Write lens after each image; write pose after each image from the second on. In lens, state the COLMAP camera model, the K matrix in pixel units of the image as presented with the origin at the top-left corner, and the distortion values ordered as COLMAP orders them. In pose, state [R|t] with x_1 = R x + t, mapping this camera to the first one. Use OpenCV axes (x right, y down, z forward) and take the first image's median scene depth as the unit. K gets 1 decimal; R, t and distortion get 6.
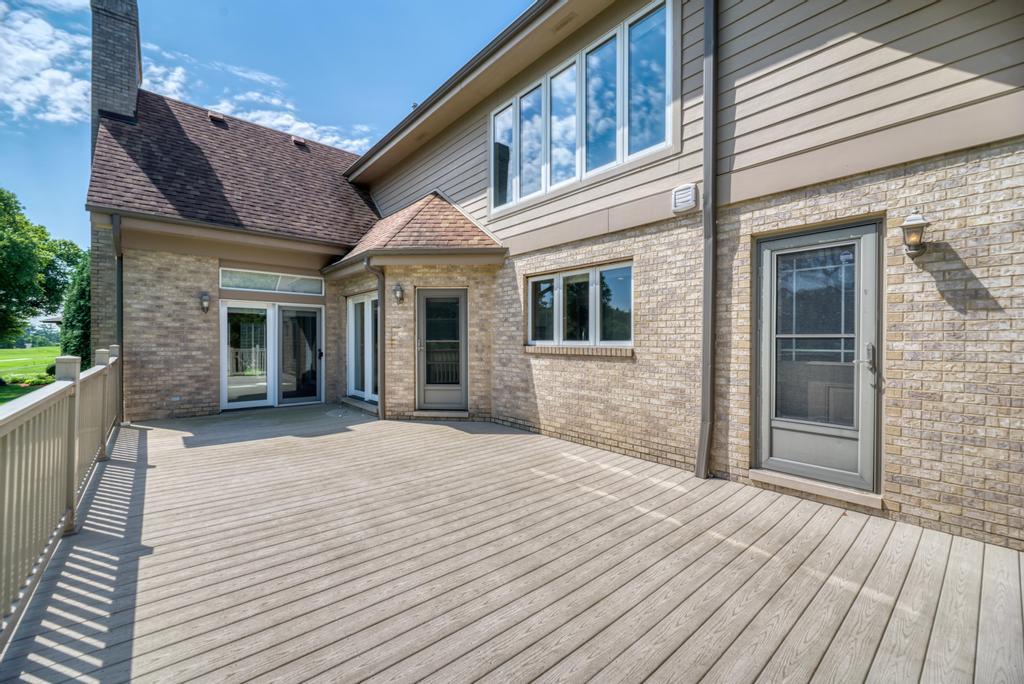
lens RADIAL K [[415.3, 0, 510.3], [0, 415.3, 342.8], [0, 0, 1]] dist [0.003224, 0.000338]
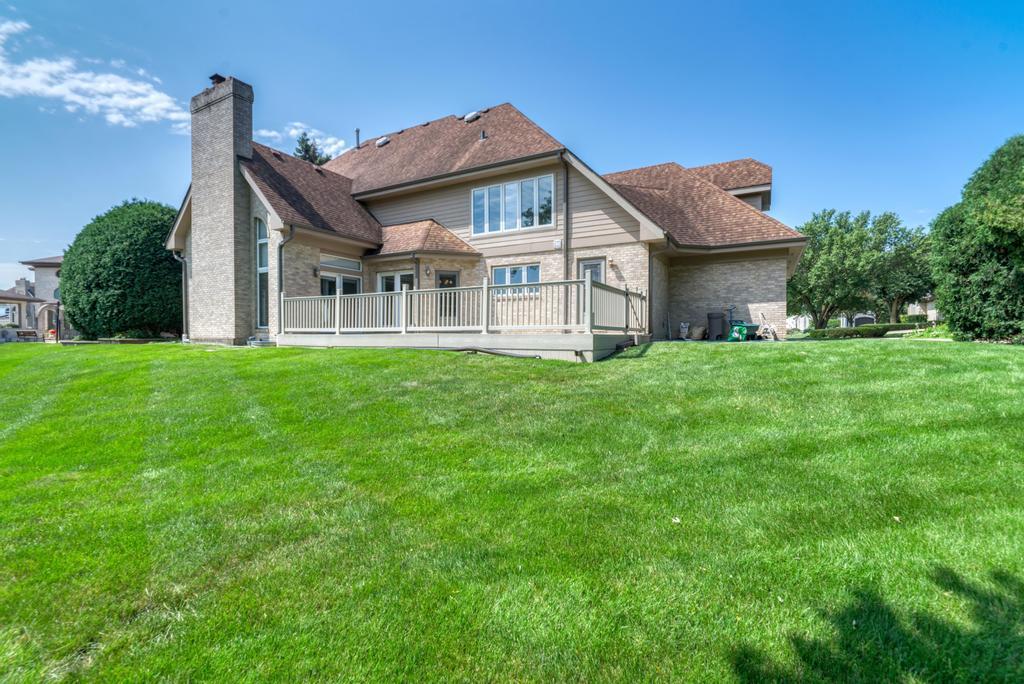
lens RADIAL K [[441.8, 0, 513.7], [0, 441.8, 338.6], [0, 0, 1]] dist [0.010984, -0.001725]
pose [[0.933984, -0.010704, 0.357156, -0.792068], [0.007719, 0.999922, 0.009783, 0.235211], [-0.357233, -0.006380, 0.933994, -1.448360]]
